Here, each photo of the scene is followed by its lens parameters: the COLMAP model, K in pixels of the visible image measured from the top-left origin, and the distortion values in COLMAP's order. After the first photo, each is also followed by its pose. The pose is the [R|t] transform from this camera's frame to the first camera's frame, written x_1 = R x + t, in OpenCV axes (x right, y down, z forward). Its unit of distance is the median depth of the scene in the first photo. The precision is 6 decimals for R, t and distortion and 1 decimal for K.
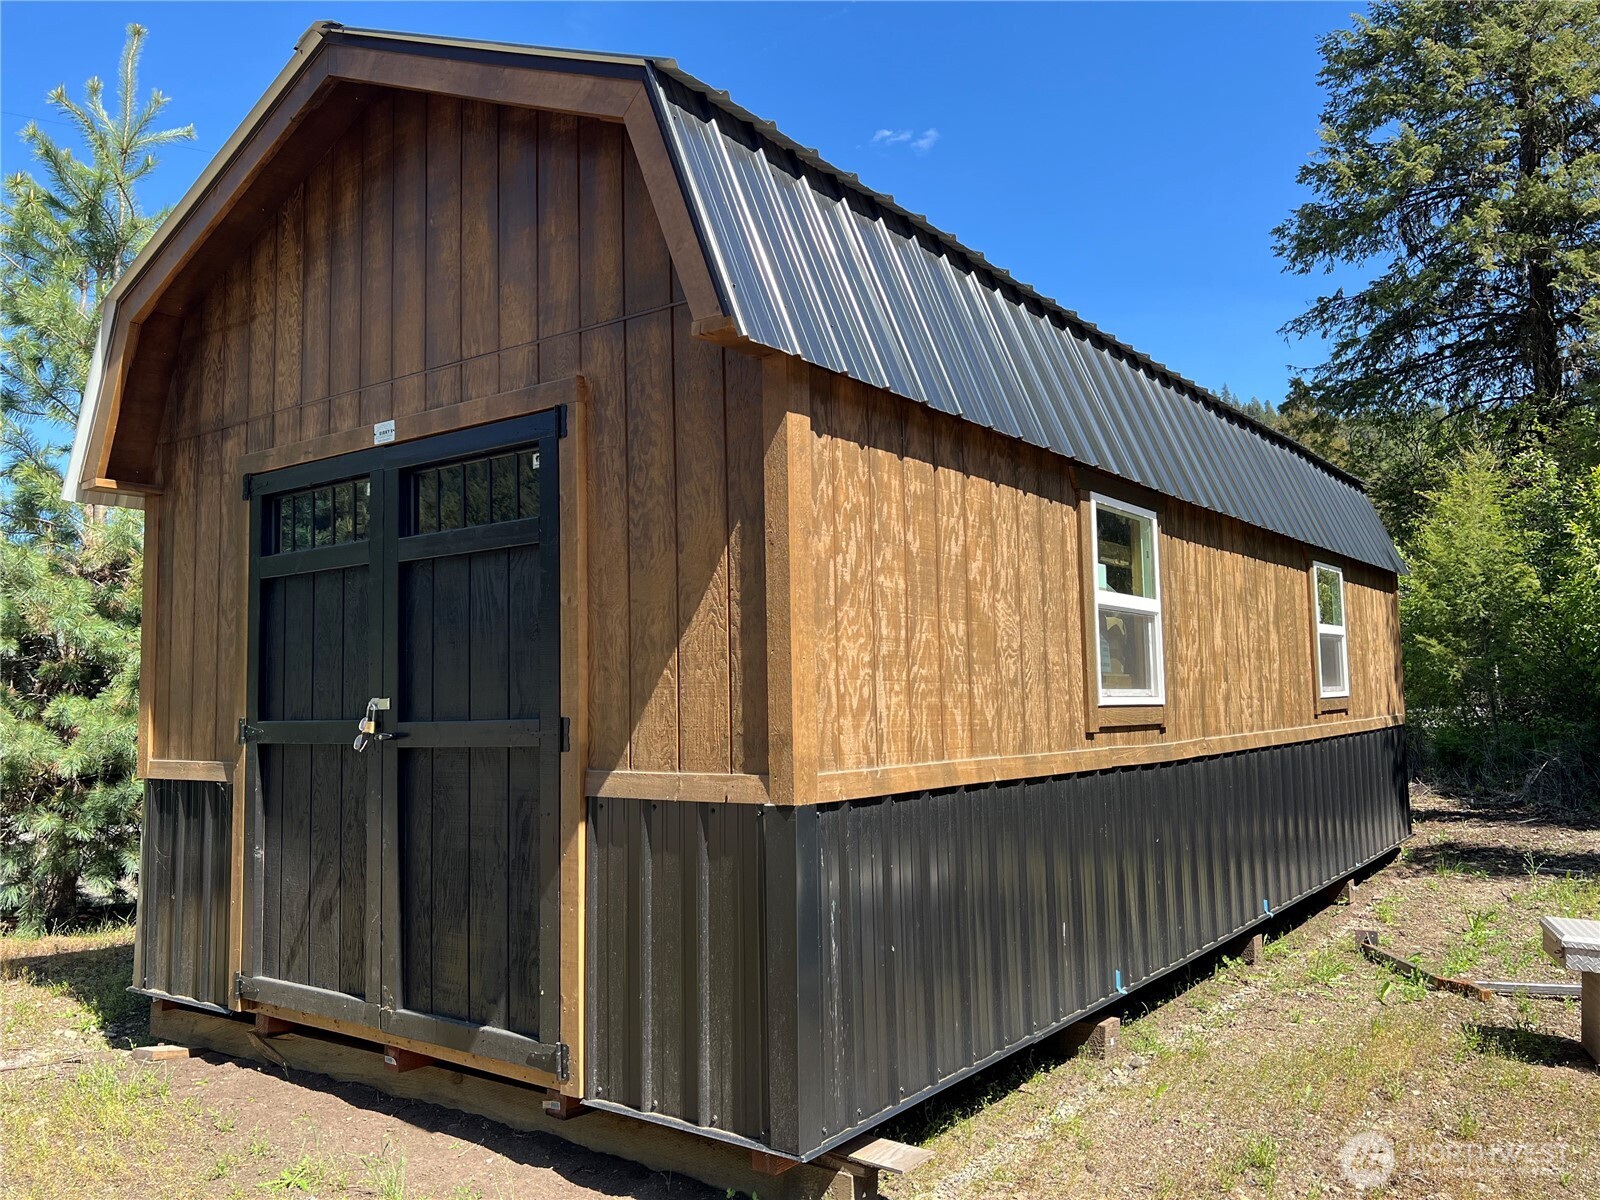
lens RADIAL K [[1193.4, 0, 806.3], [0, 1193.4, 596.9], [0, 0, 1]] dist [0.071874, -0.079695]
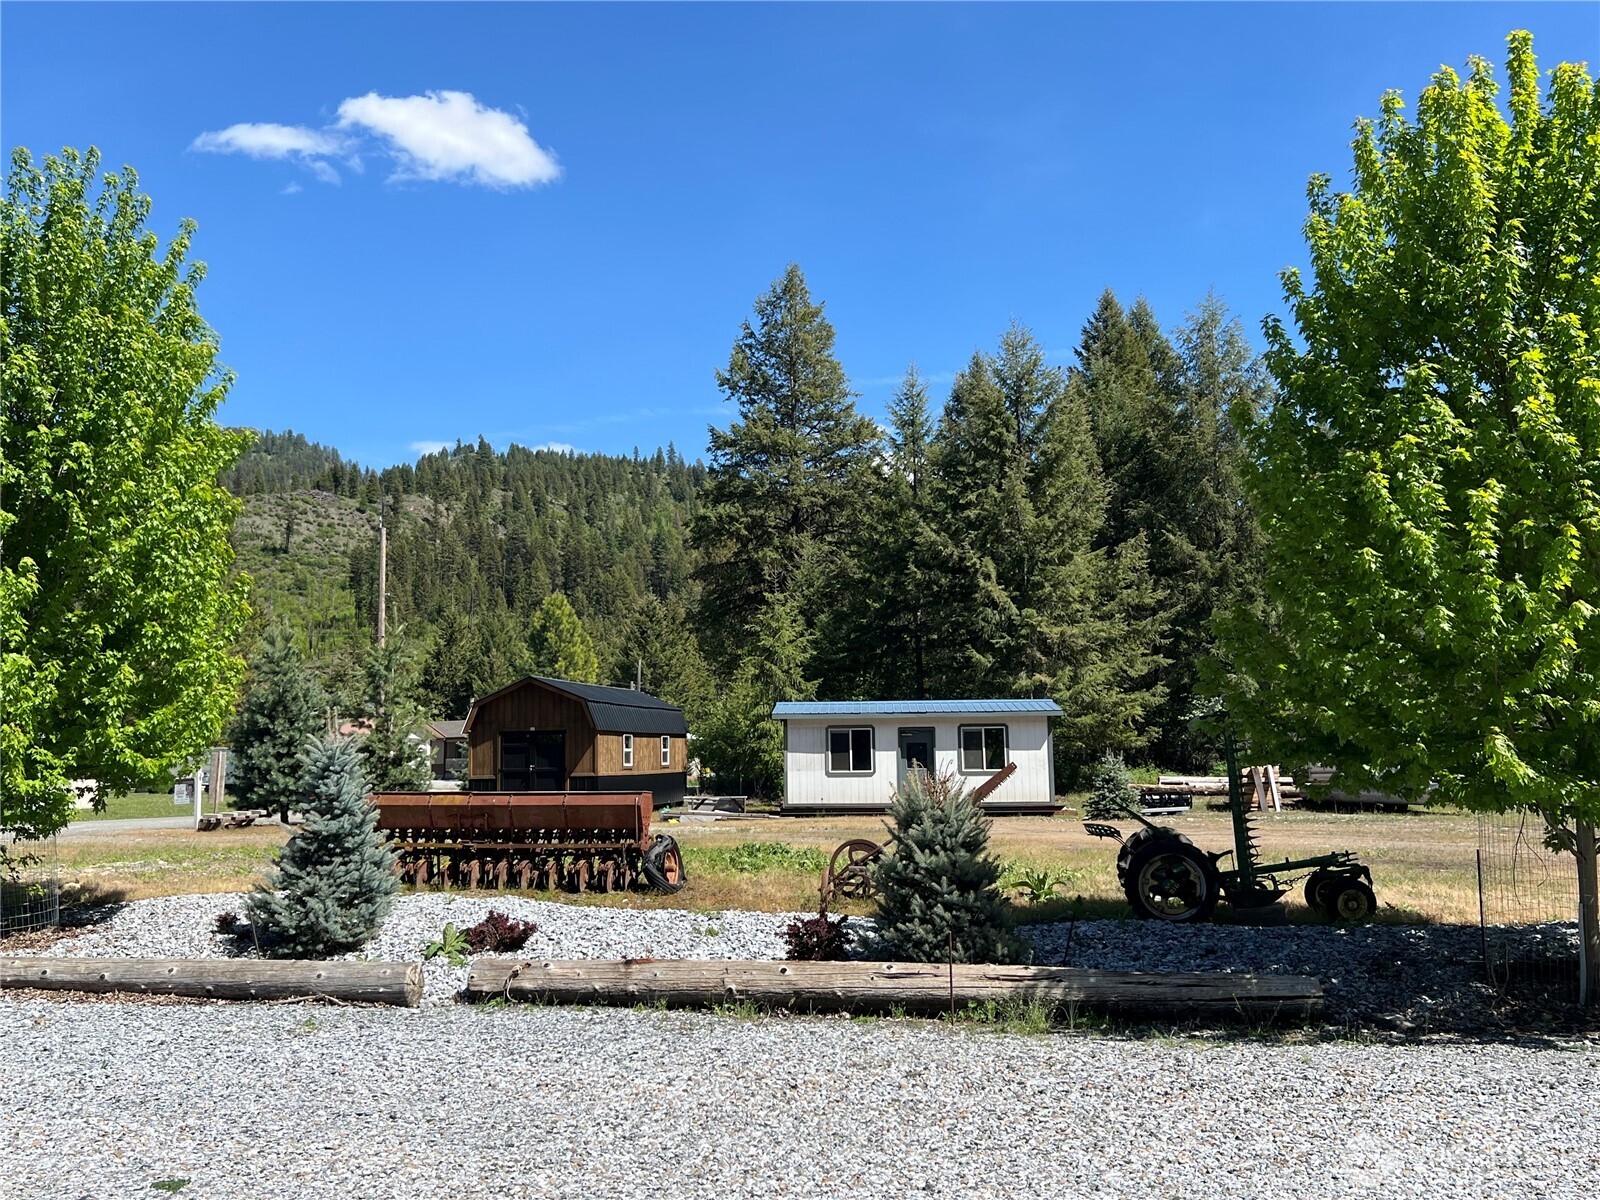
lens RADIAL K [[1371.5, 0, 801.1], [0, 1371.5, 600.5], [0, 0, 1]] dist [0.035987, 0.003499]
pose [[0.906419, 0.052863, 0.419058, -2.383829], [-0.038015, 0.998321, -0.043709, -0.602565], [-0.420665, 0.023689, 0.906907, -7.186229]]
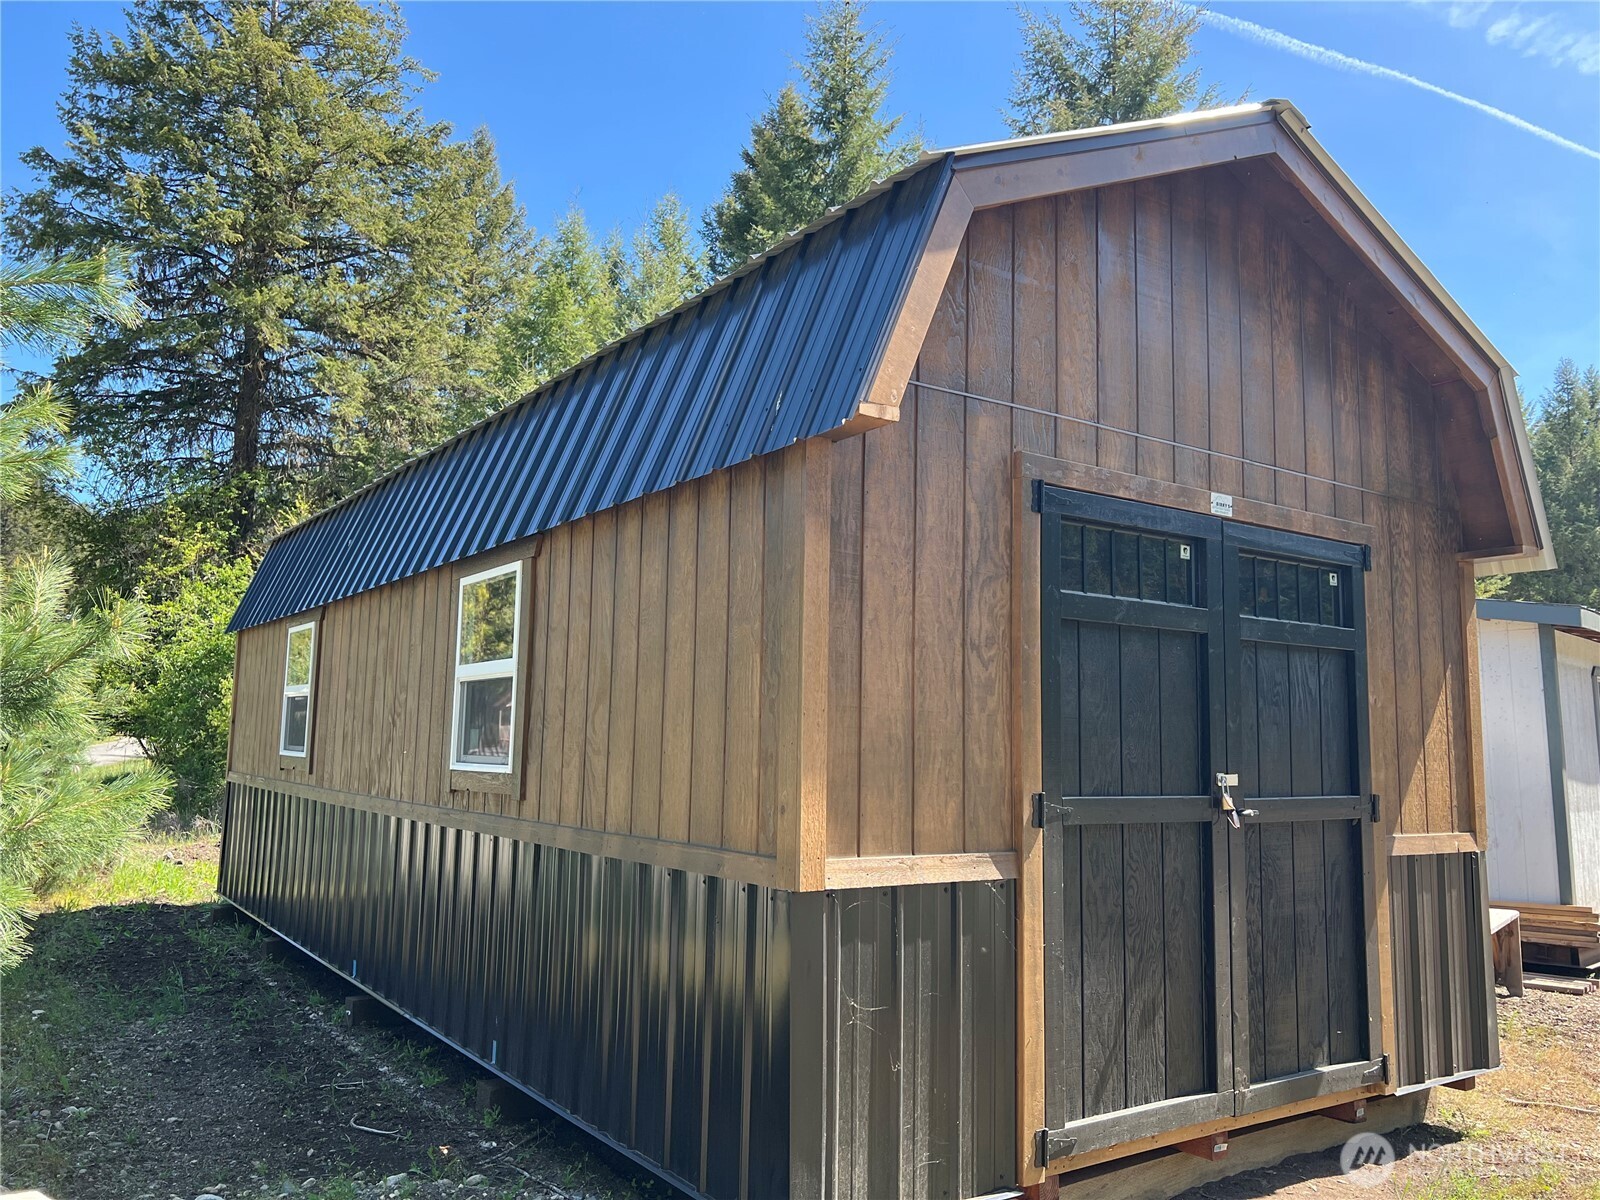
lens RADIAL K [[1193.4, 0, 804.9], [0, 1193.4, 602.6], [0, 0, 1]] dist [0.071874, -0.079695]
pose [[0.325393, 0.135179, 0.935867, -1.367095], [-0.105800, 0.988719, -0.106027, 0.084429], [-0.939641, -0.064514, 0.336024, 0.973807]]
